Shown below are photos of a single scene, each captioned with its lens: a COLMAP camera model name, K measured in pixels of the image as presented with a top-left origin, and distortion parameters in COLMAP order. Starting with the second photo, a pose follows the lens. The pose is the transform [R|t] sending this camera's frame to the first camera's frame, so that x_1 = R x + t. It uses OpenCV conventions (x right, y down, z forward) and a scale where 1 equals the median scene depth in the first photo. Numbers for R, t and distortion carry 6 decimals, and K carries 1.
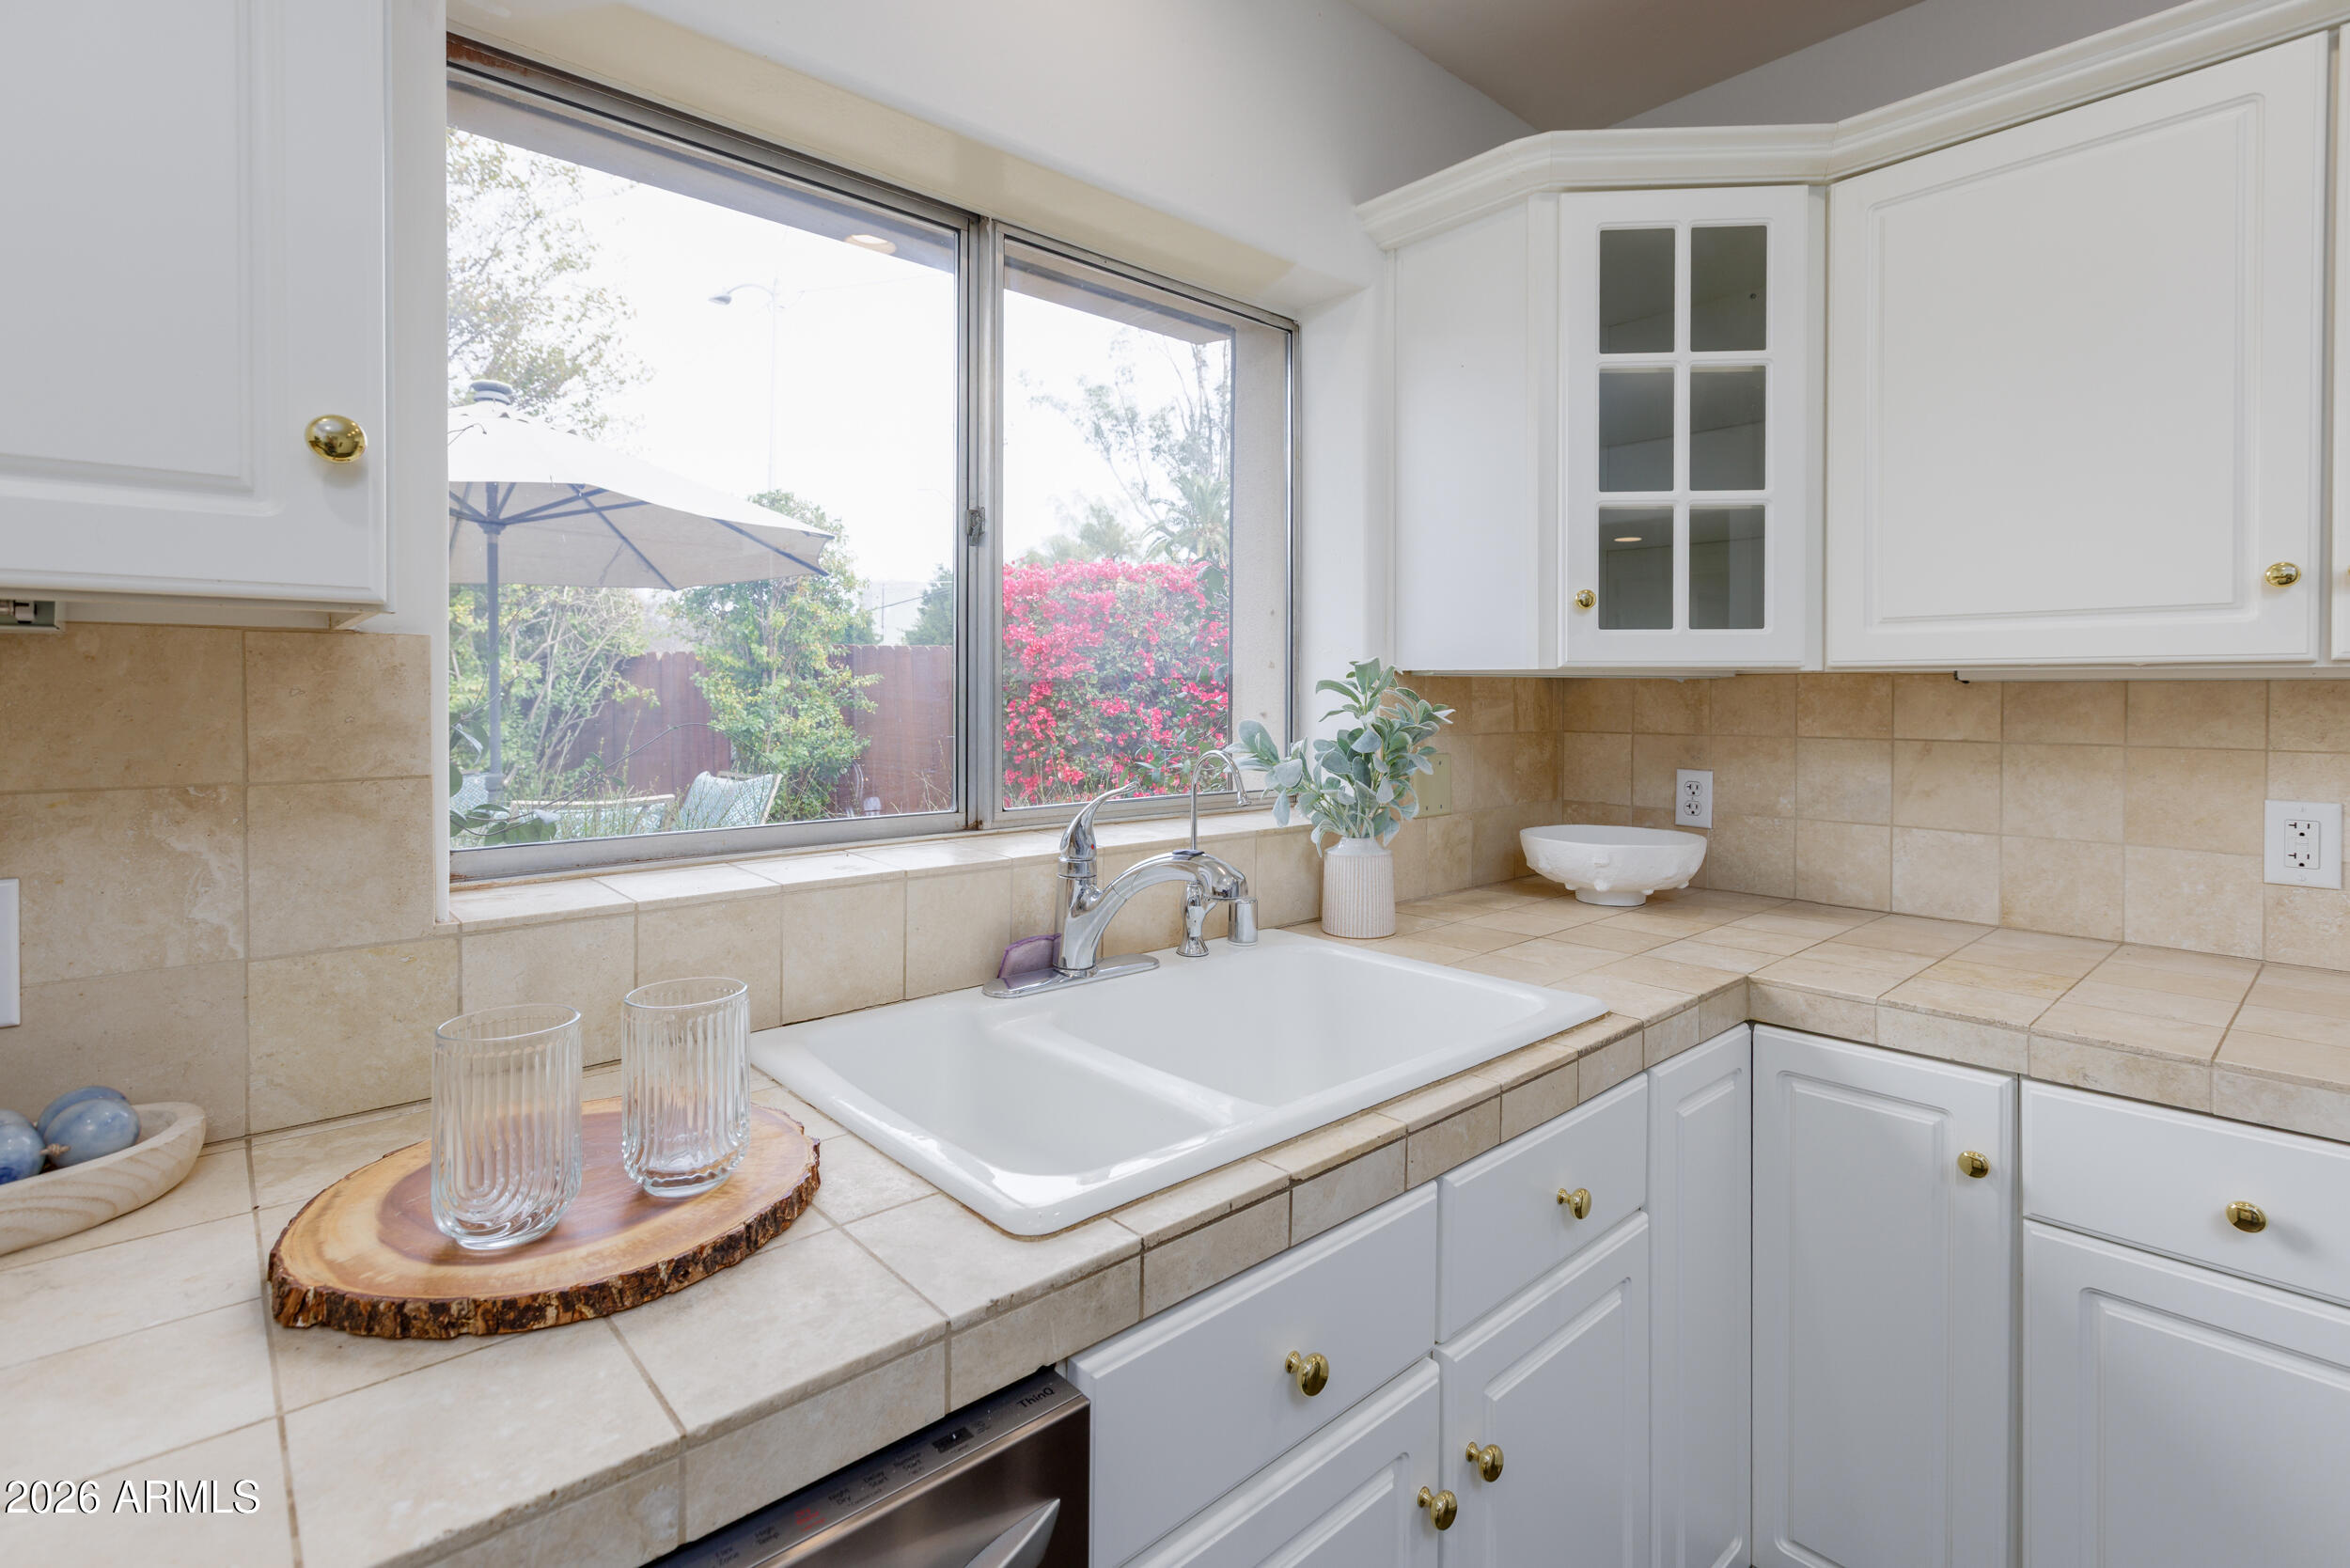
lens RADIAL K [[1111.9, 0, 1168.3], [0, 1111.9, 690.1], [0, 0, 1]] dist [0.014813, -0.008942]
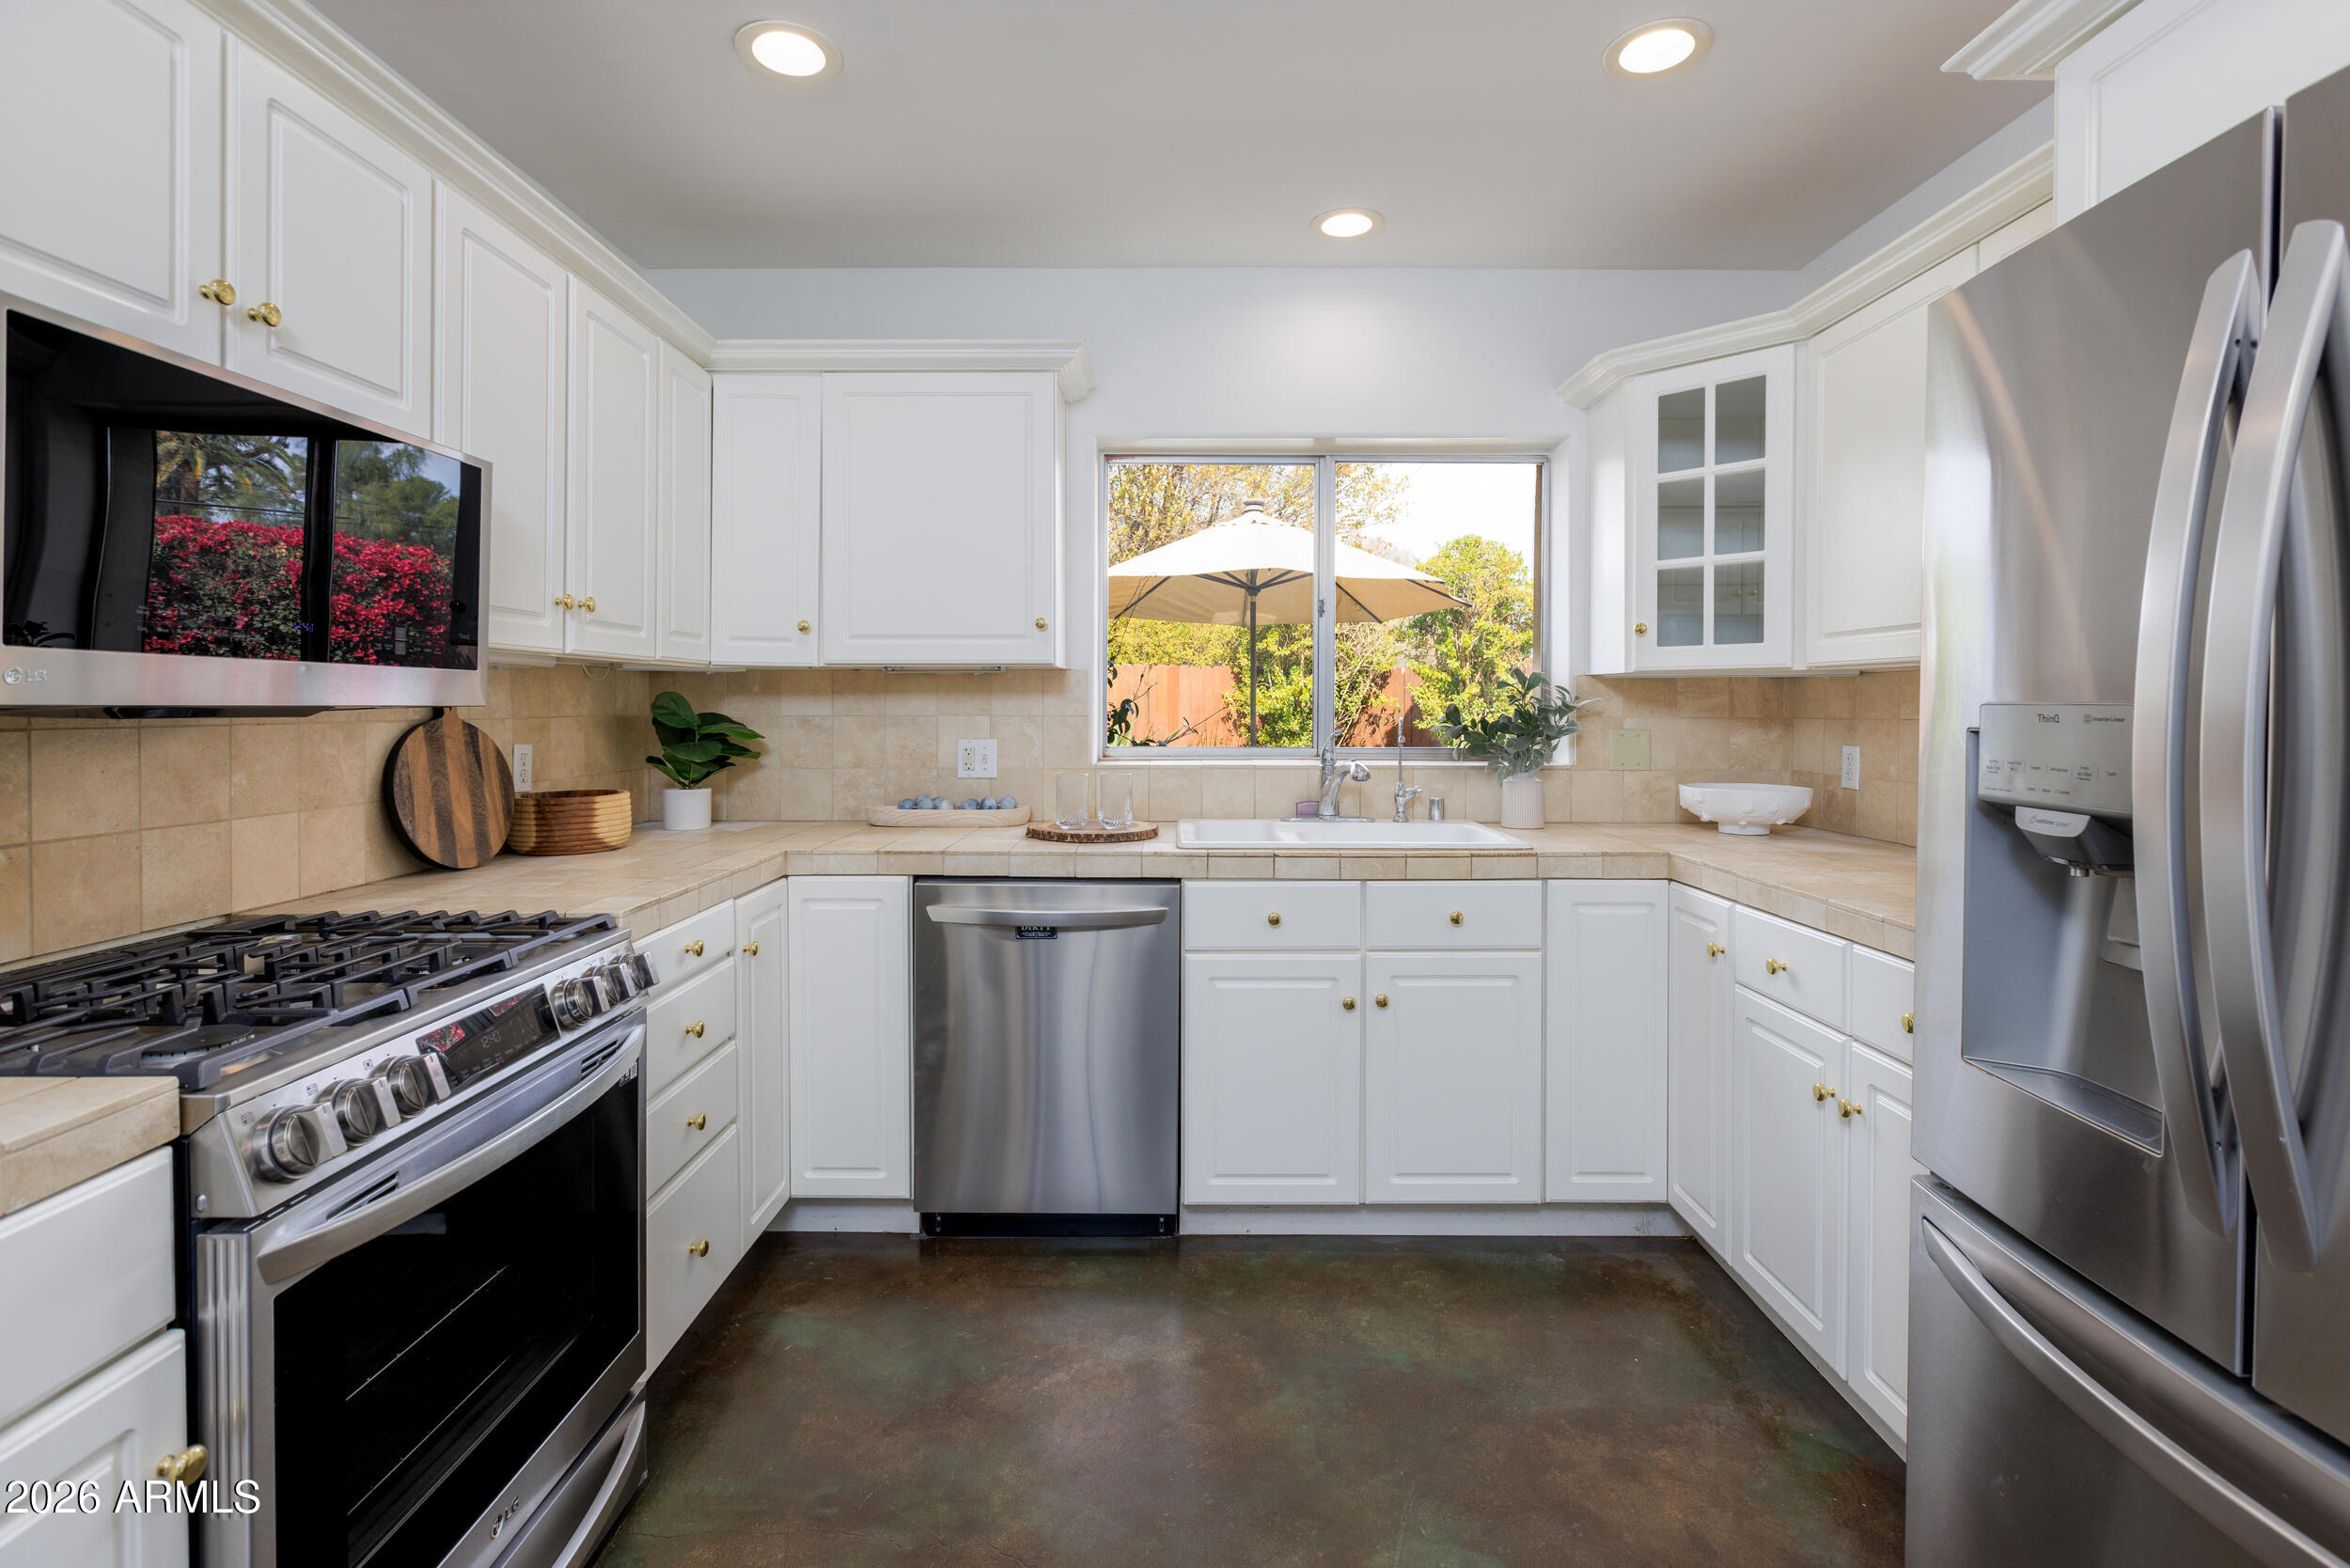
lens RADIAL K [[1111.9, 0, 1168.3], [0, 1111.9, 690.1], [0, 0, 1]] dist [0.014813, -0.008942]
pose [[0.747196, -0.008242, -0.664553, 0.934005], [0.001688, 0.999943, -0.010504, 0.023681], [0.664602, 0.006727, 0.747167, -0.661322]]
